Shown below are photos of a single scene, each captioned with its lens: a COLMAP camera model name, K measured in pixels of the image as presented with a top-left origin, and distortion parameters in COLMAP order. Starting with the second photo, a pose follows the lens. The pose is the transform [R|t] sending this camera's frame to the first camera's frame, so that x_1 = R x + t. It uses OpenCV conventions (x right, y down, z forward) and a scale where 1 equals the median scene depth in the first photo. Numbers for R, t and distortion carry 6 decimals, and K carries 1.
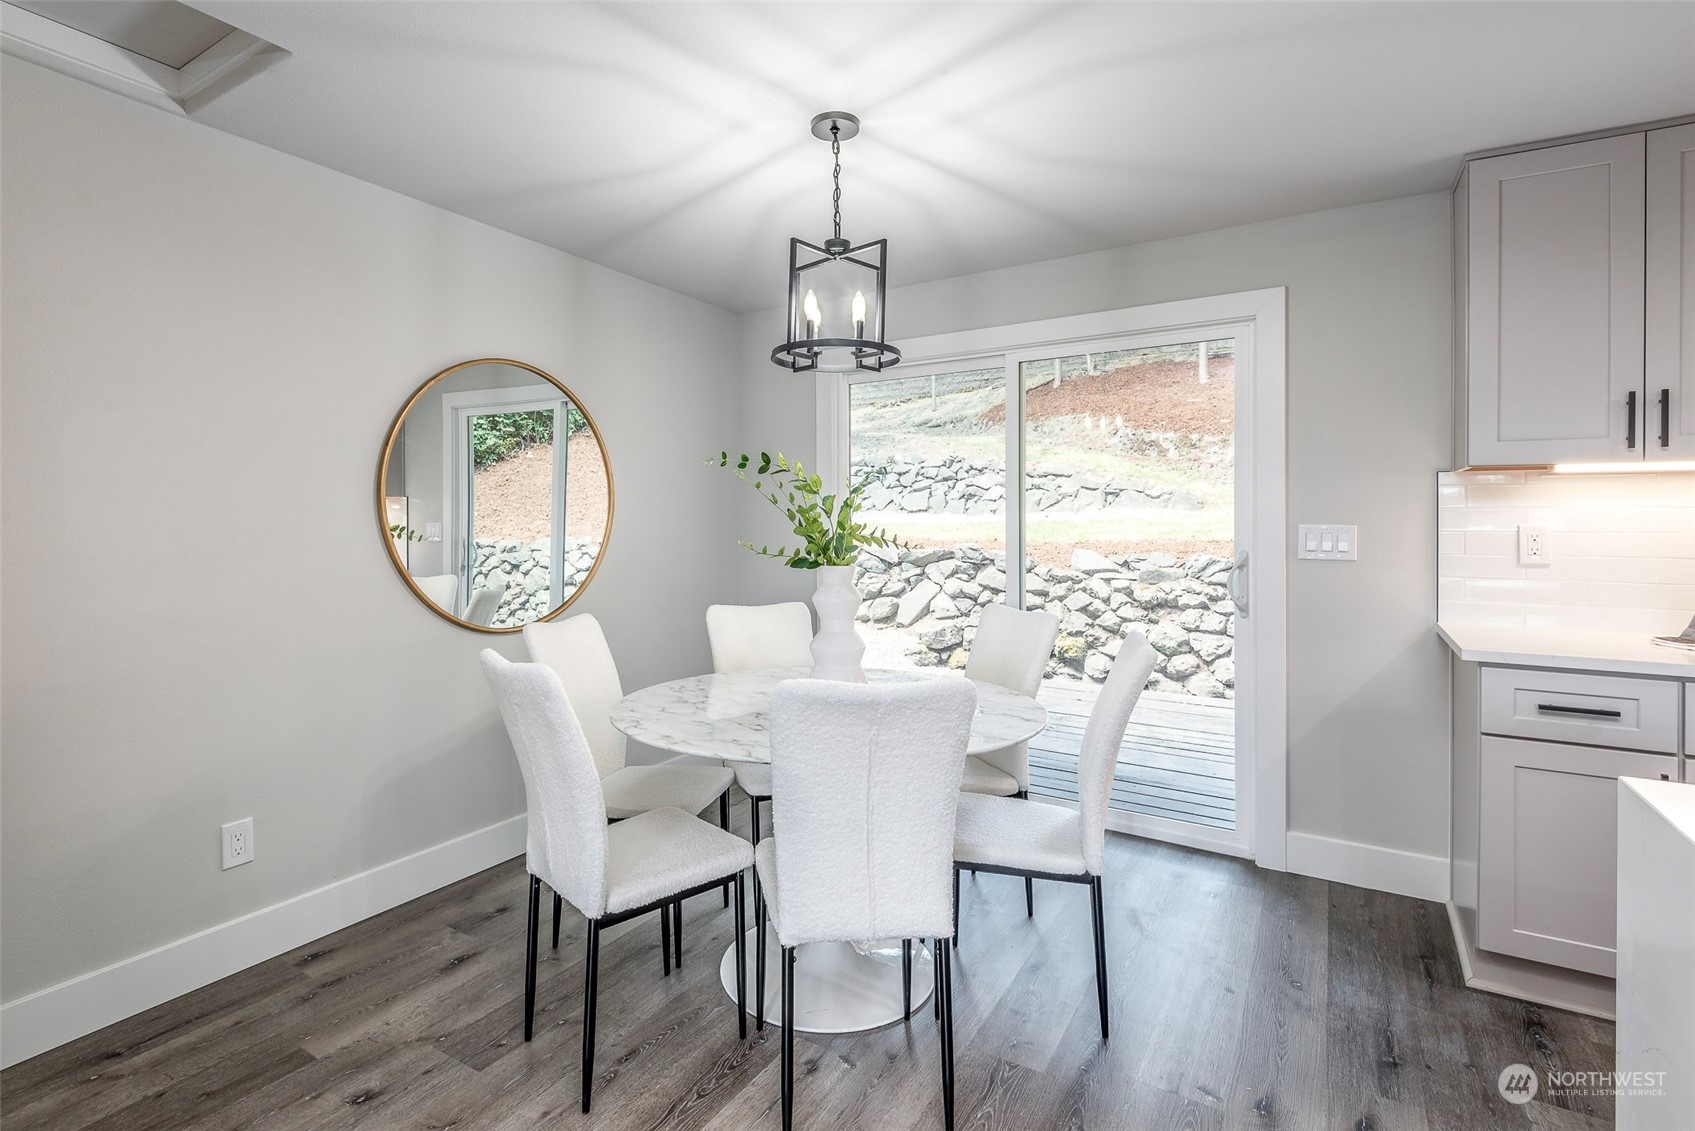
lens RADIAL K [[815.6, 0, 804.5], [0, 815.6, 518.6], [0, 0, 1]] dist [-0.003695, -0.003722]
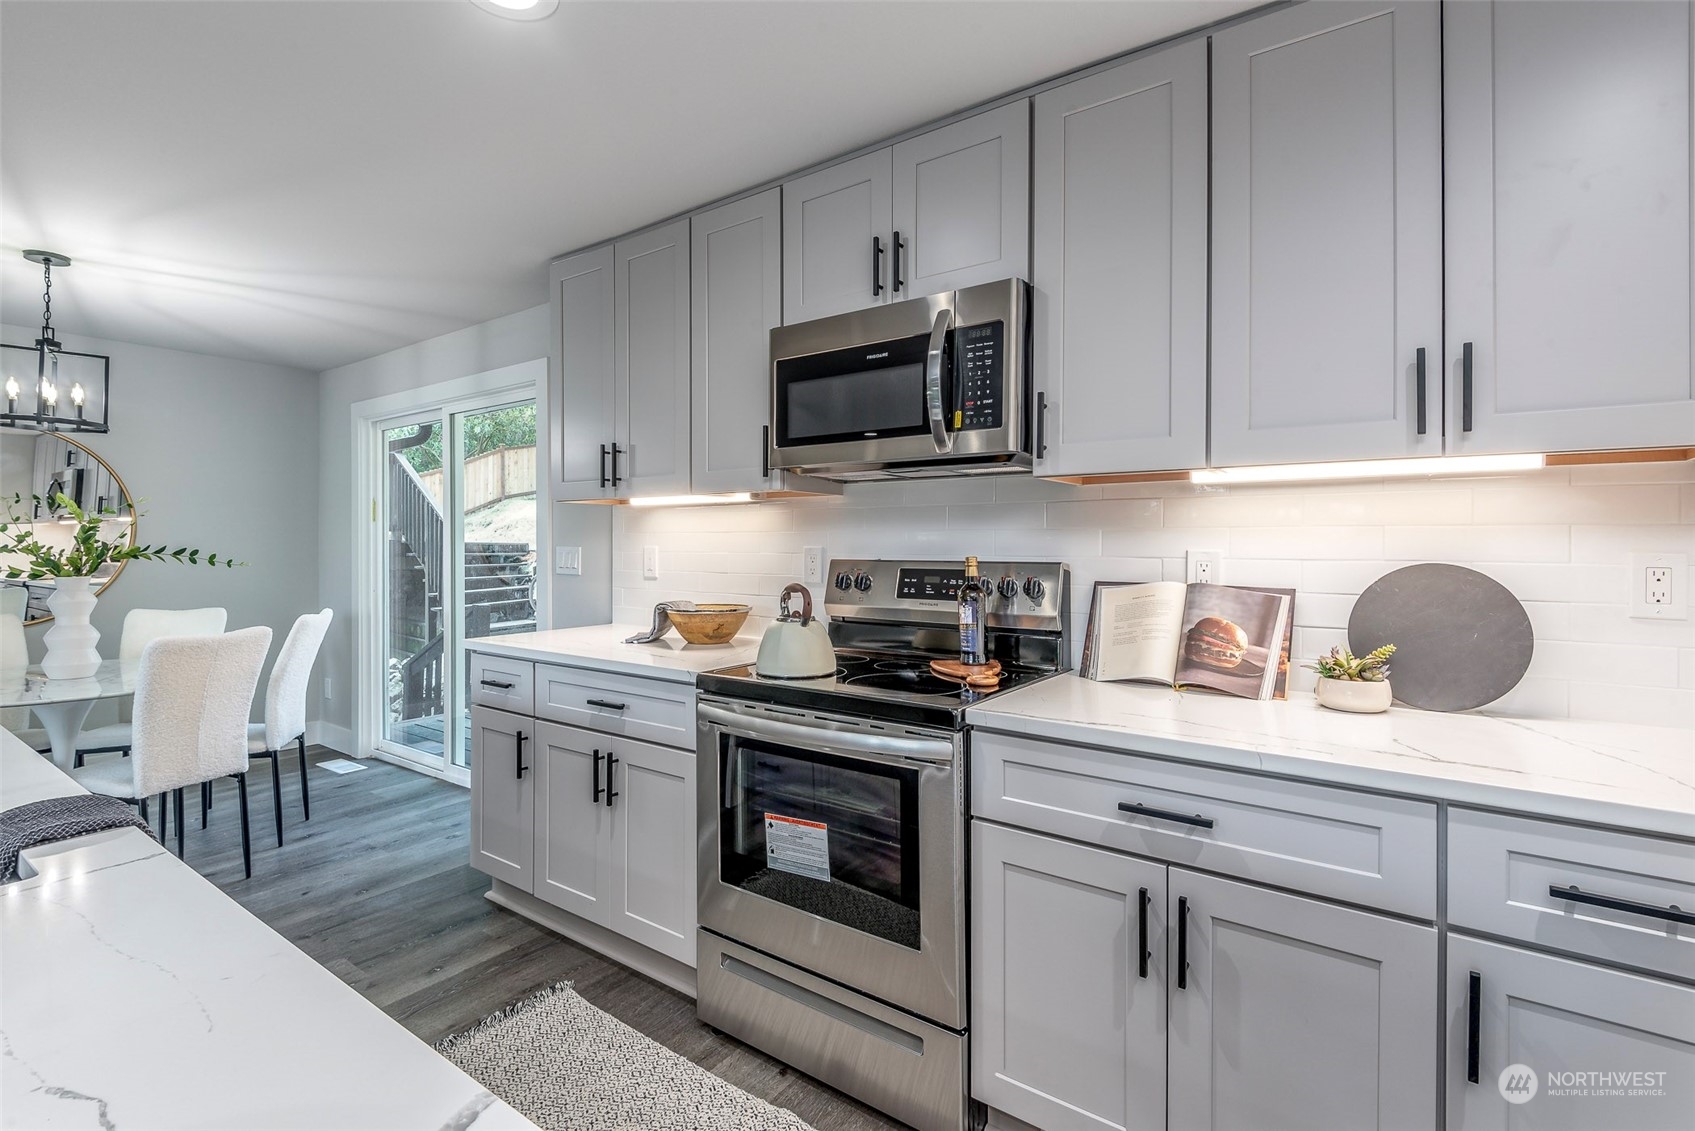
lens RADIAL K [[815.6, 0, 831.2], [0, 815.6, 543.9], [0, 0, 1]] dist [-0.003695, -0.003722]
pose [[0.998003, -0.001811, -0.063142, 1.269325], [0.001880, 0.999998, 0.001034, 0.003307], [0.063140, -0.001150, 0.998004, -0.242435]]
